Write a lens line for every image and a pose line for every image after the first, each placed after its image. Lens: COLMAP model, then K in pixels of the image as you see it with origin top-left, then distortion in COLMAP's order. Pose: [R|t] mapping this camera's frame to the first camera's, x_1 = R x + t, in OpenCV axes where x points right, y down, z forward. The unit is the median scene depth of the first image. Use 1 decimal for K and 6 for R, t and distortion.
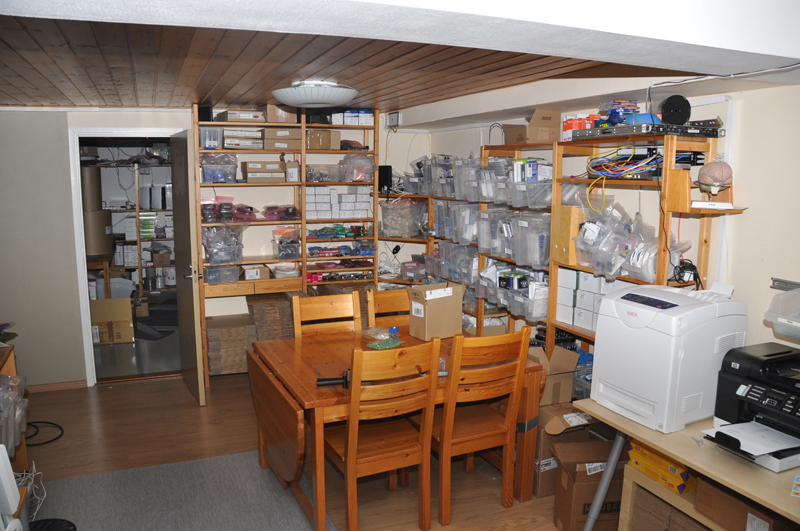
lens RADIAL K [[615.4, 0, 400.0], [0, 615.4, 265.5], [0, 0, 1]] dist [-0.146048, 0.097113]
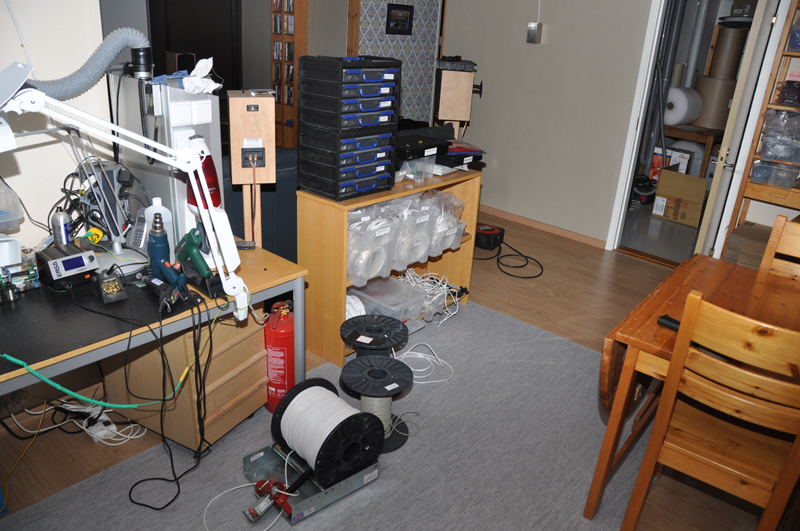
lens RADIAL K [[615.4, 0, 400.0], [0, 615.4, 265.5], [0, 0, 1]] dist [-0.146048, 0.097113]
pose [[0.436764, 0.364582, -0.822385, 0.167908], [-0.193860, 0.930858, 0.309712, -0.017447], [0.878439, 0.024157, 0.477243, 0.215453]]
